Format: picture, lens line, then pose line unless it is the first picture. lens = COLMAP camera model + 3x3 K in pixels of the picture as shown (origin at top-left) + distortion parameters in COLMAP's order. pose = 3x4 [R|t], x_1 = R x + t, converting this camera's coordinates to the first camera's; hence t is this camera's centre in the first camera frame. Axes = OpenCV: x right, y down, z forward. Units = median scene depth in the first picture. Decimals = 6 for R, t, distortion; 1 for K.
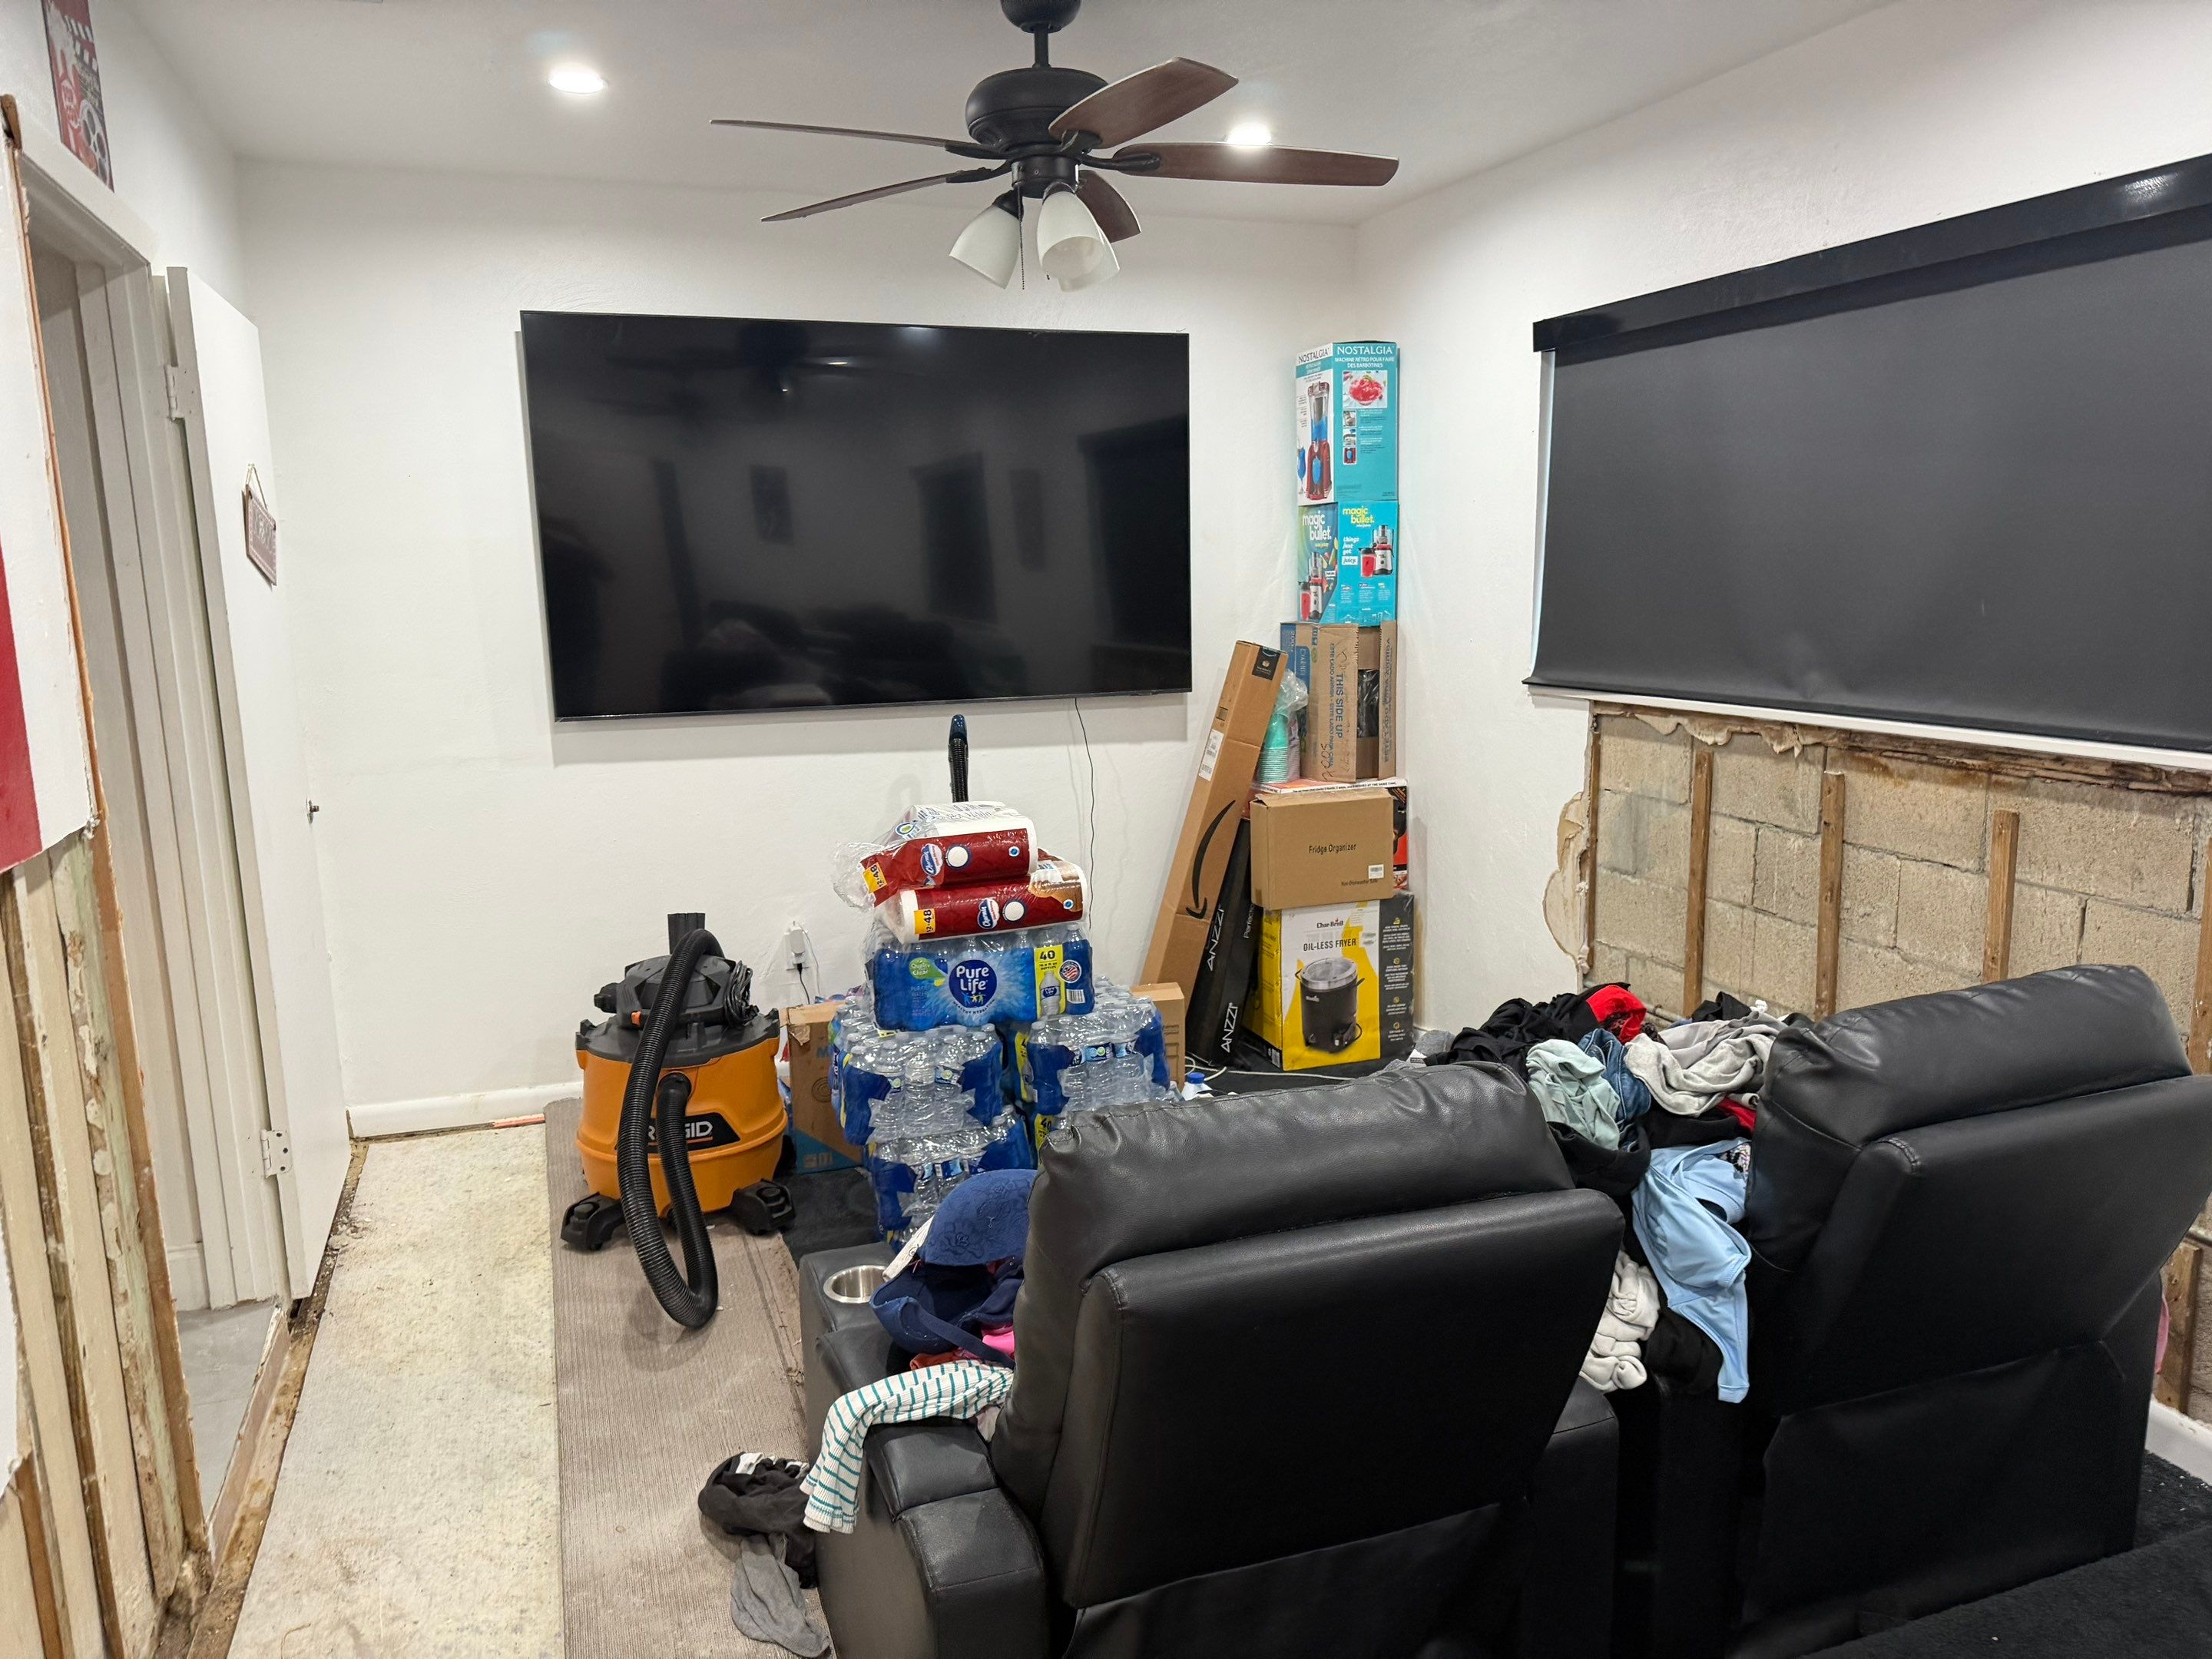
lens RADIAL K [[1535.4, 0, 1095.2], [0, 1535.4, 821.7], [0, 0, 1]] dist [0.107828, -0.184683]
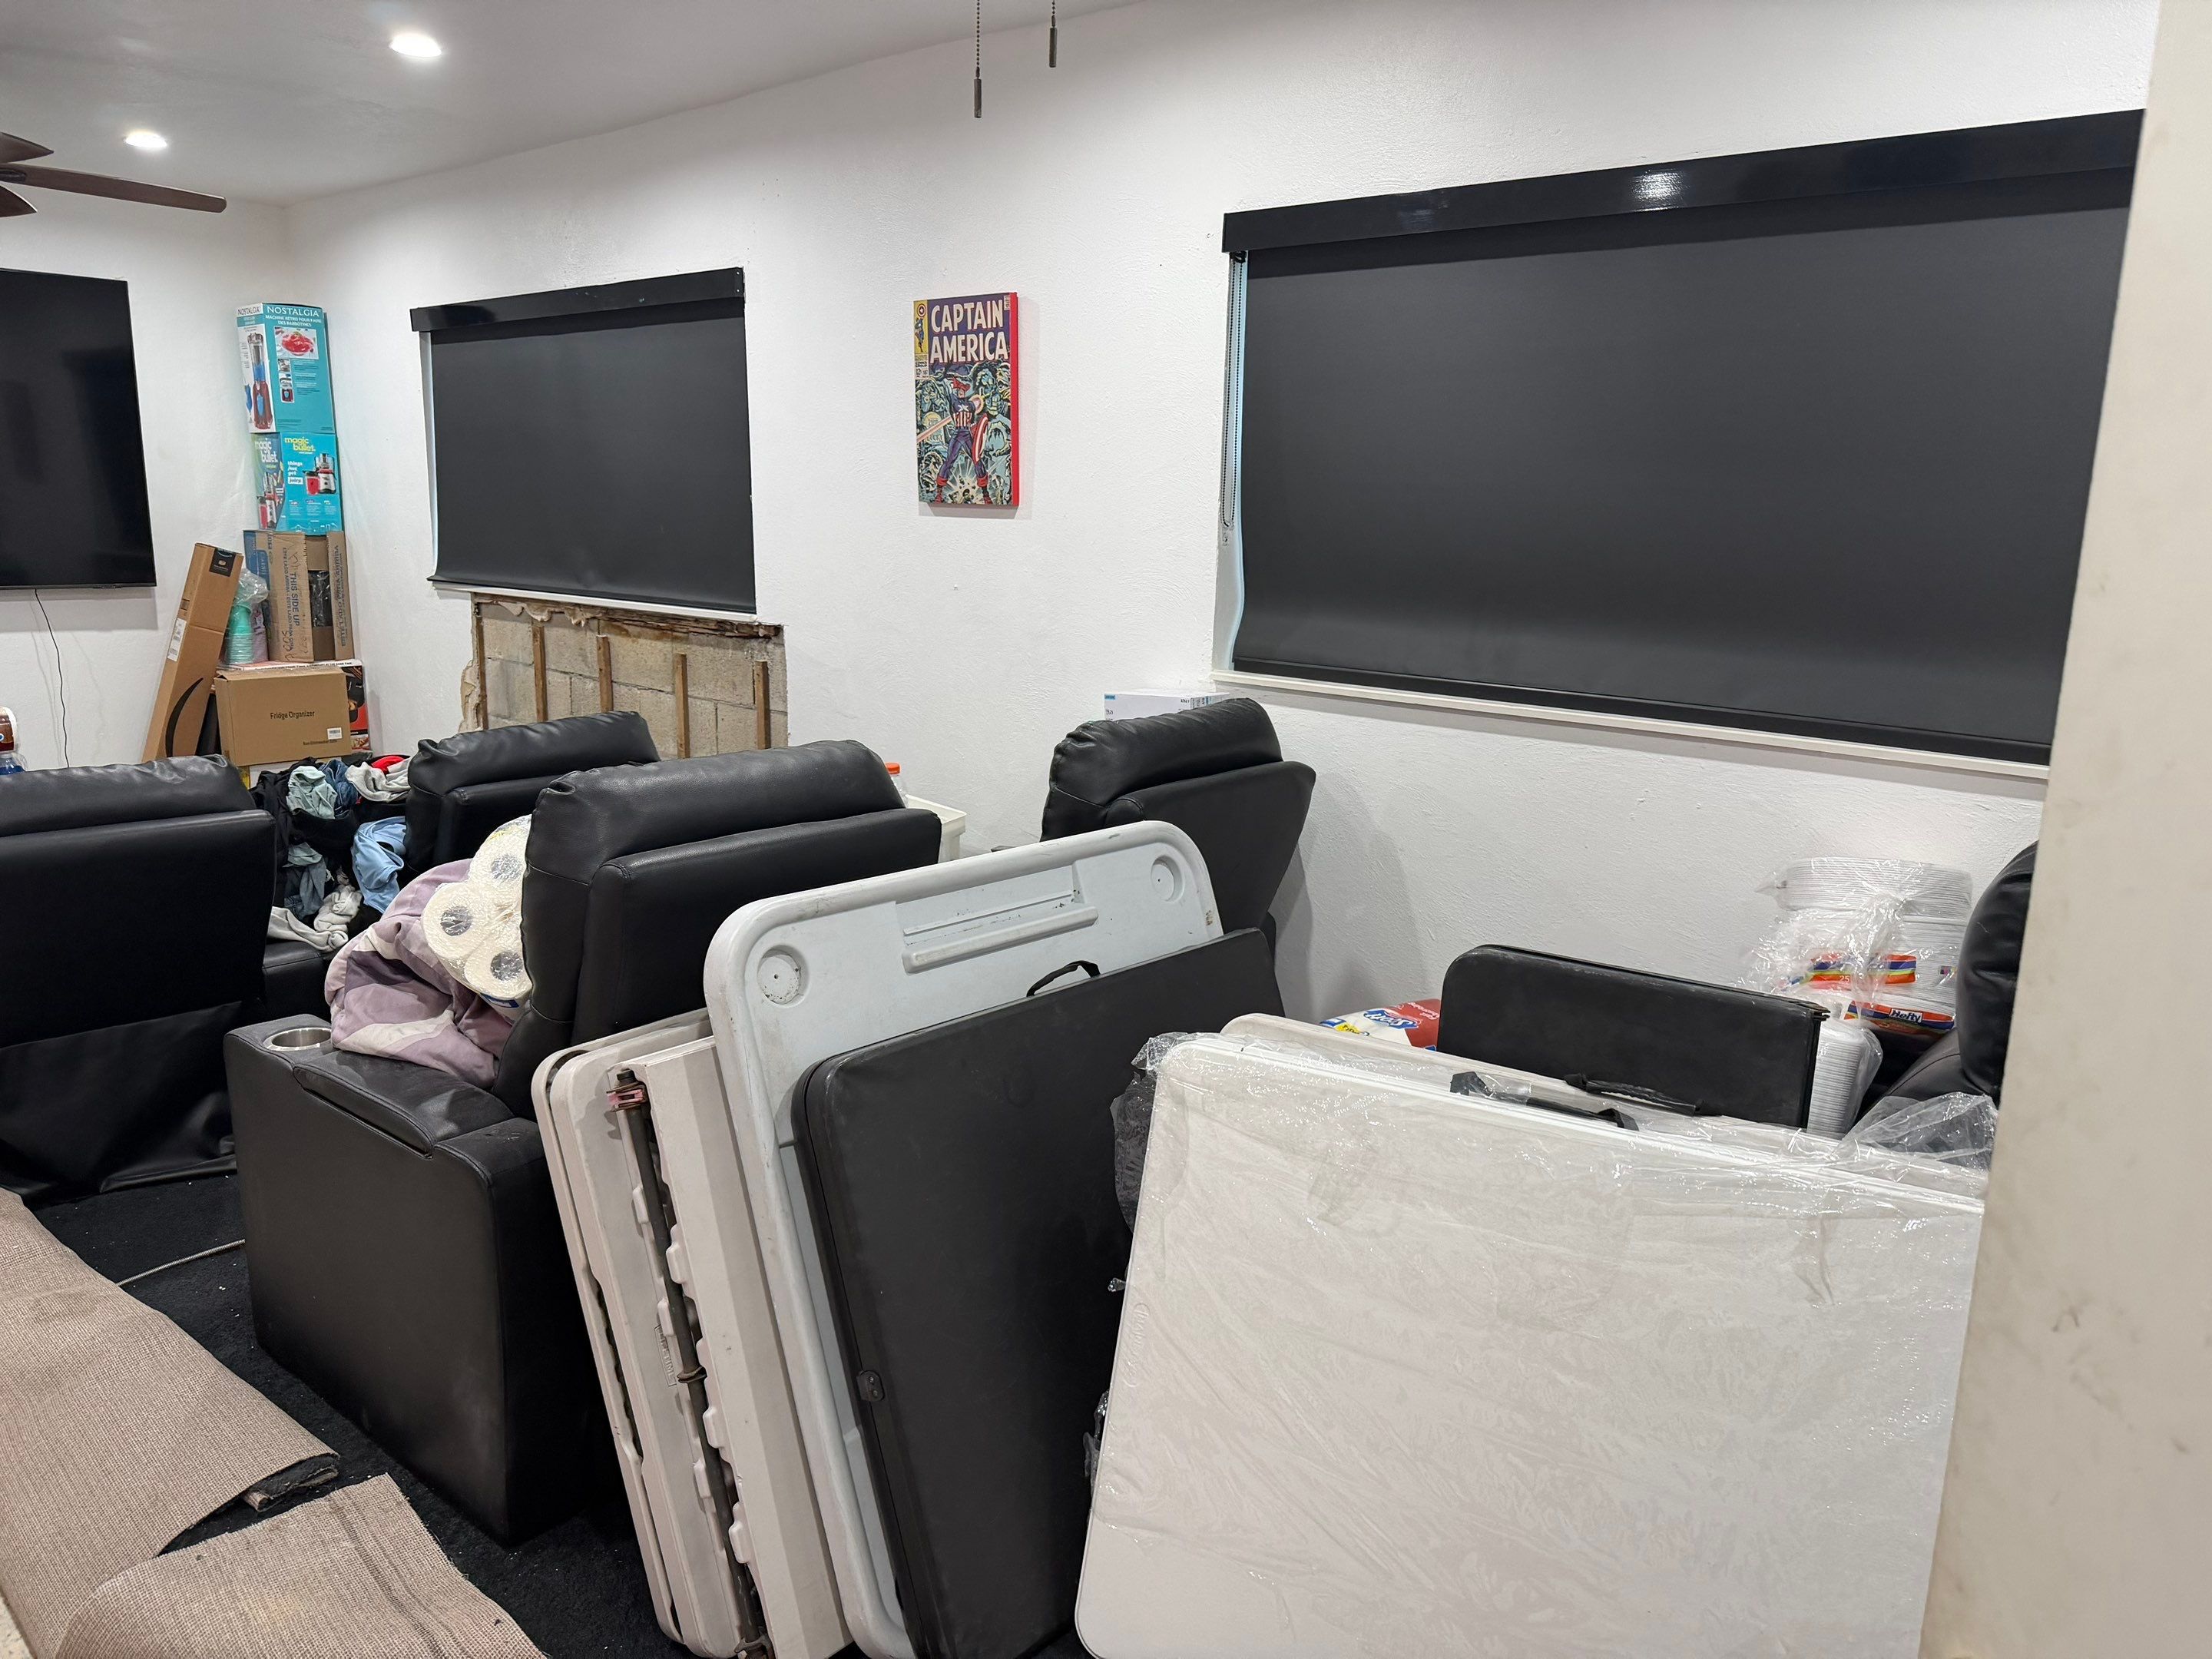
lens RADIAL K [[1513.8, 0, 1089.3], [0, 1513.8, 821.6], [0, 0, 1]] dist [0.103407, -0.168017]
pose [[0.865354, -0.057577, 0.497843, 0.121574], [0.038420, 0.998077, 0.048650, 0.092449], [-0.499686, -0.022973, 0.865902, -0.531183]]
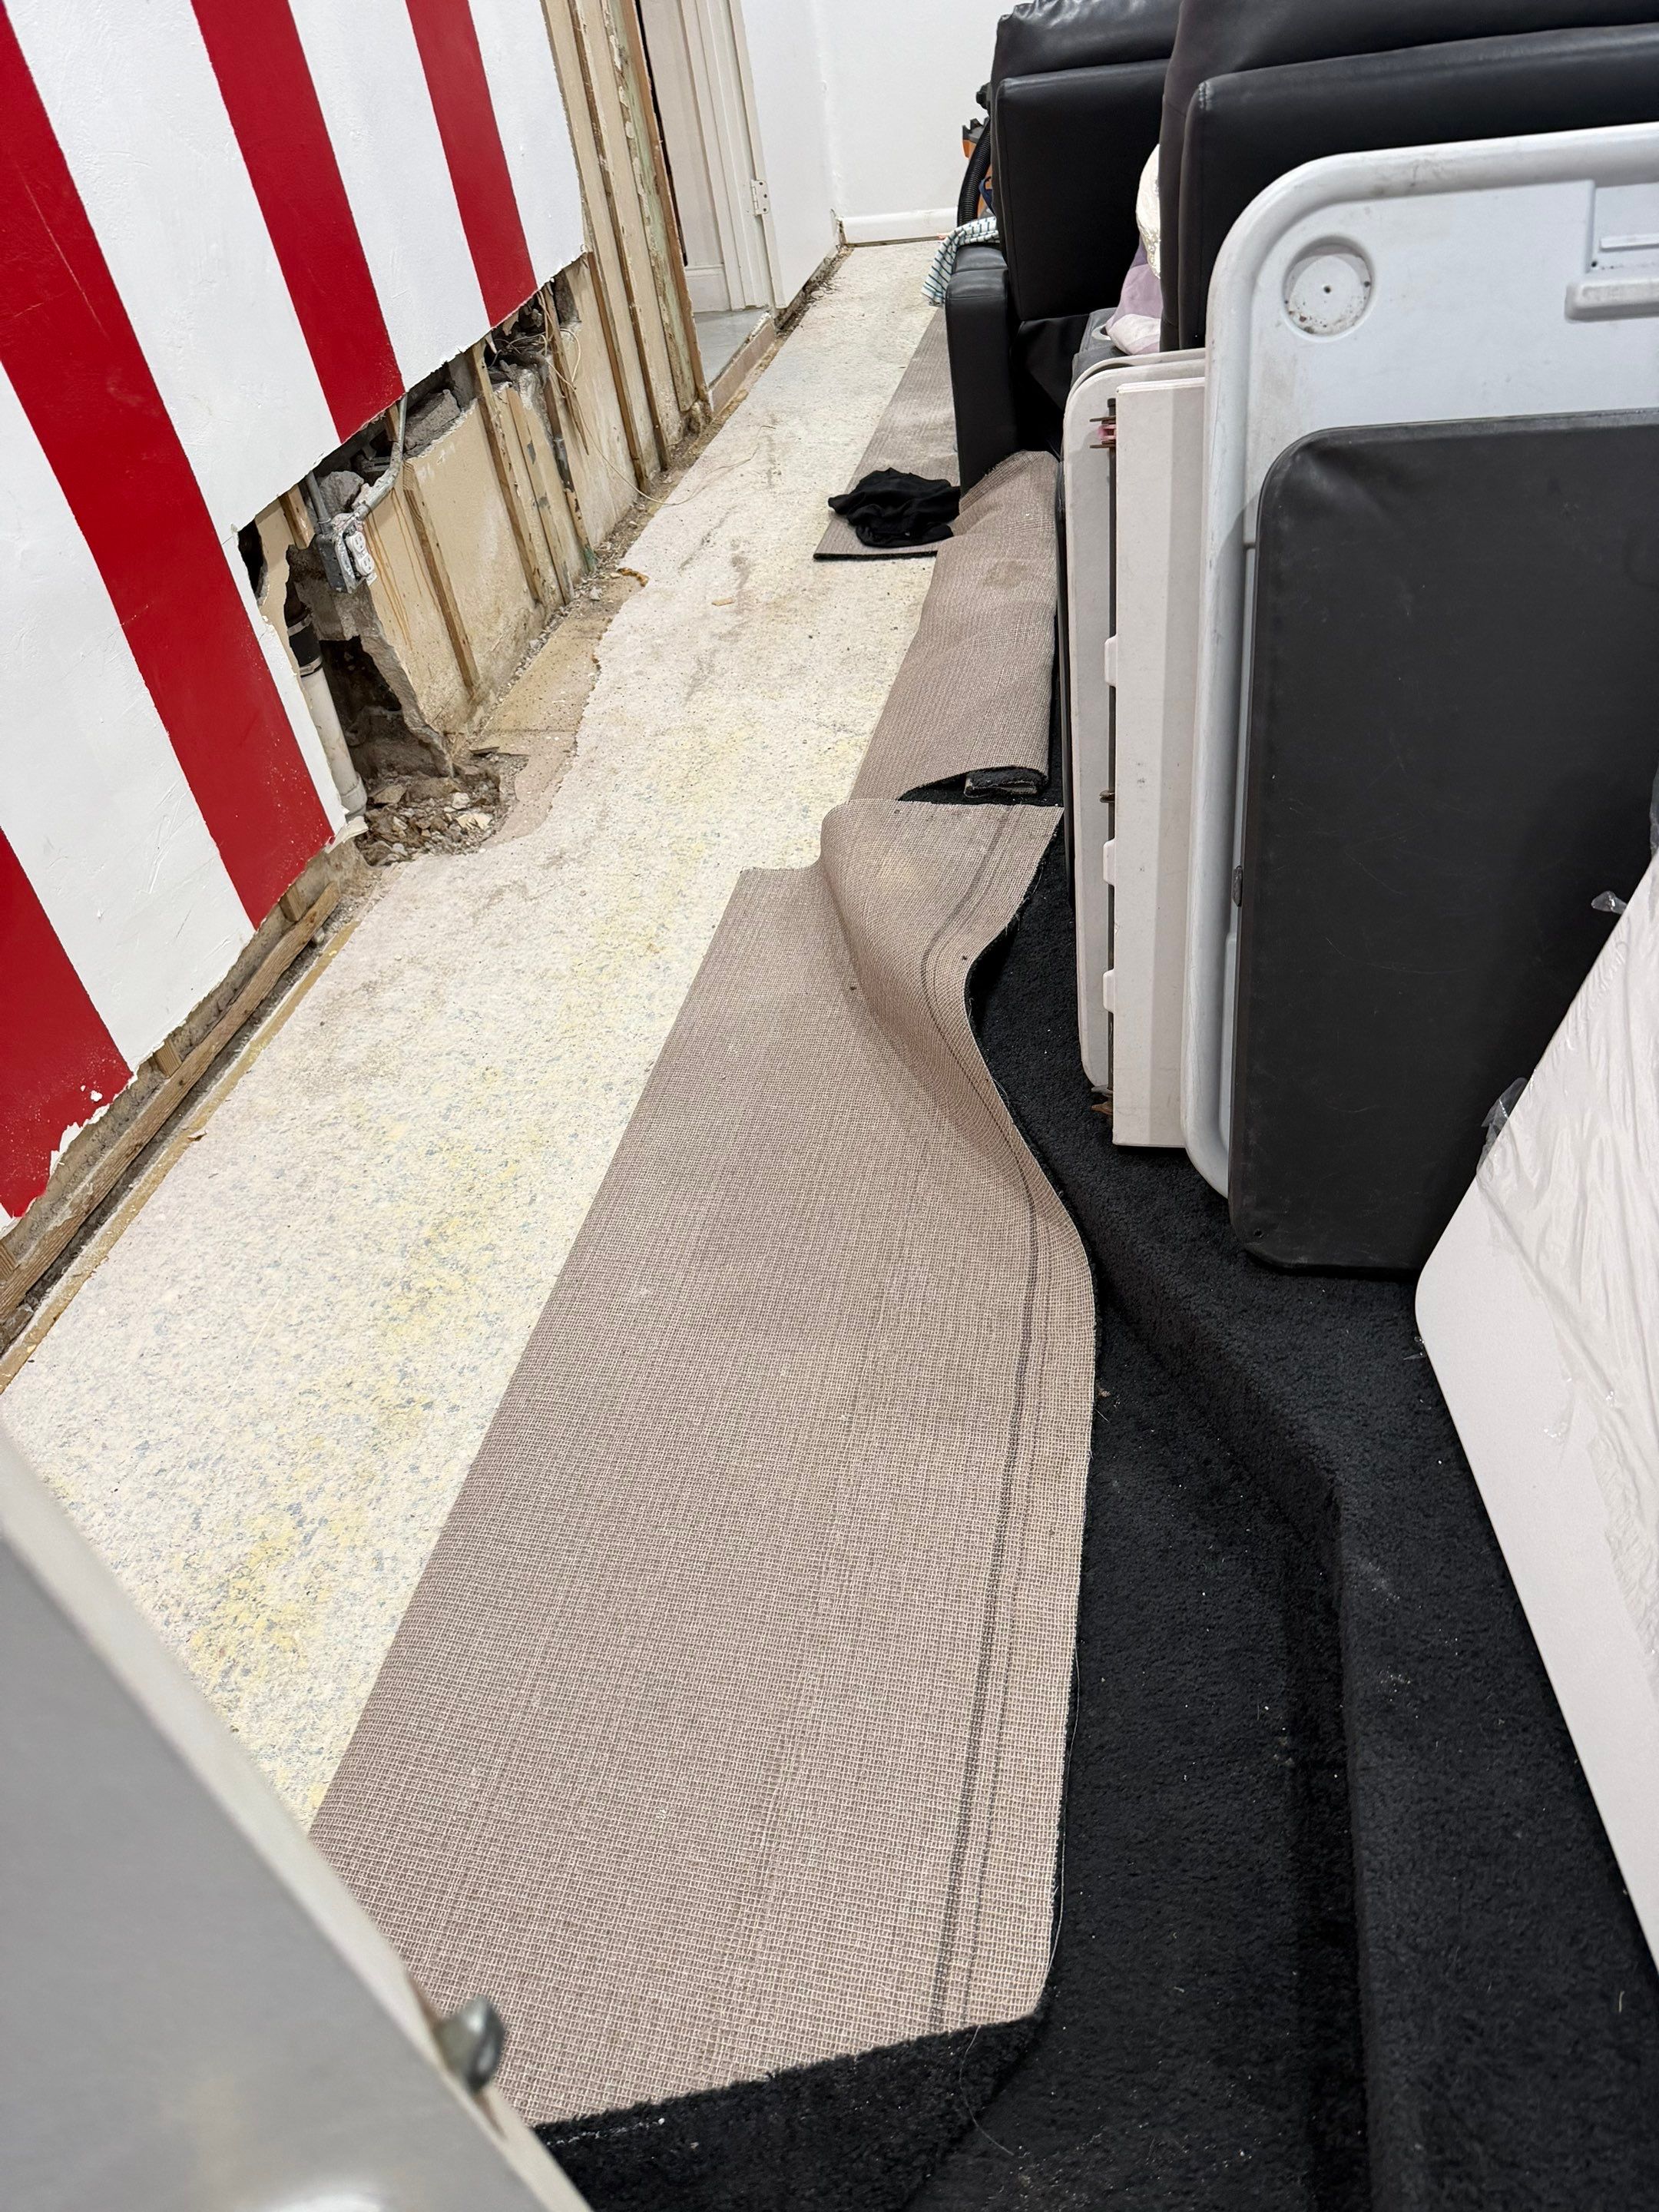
lens RADIAL K [[1506.4, 0, 856.7], [0, 1506.4, 1110.4], [0, 0, 1]] dist [0.094173, -0.180773]
pose [[0.859338, 0.264566, -0.437656, 0.411043], [0.021598, 0.836249, 0.547925, 0.133107], [0.510951, -0.480305, 0.712907, -0.411489]]
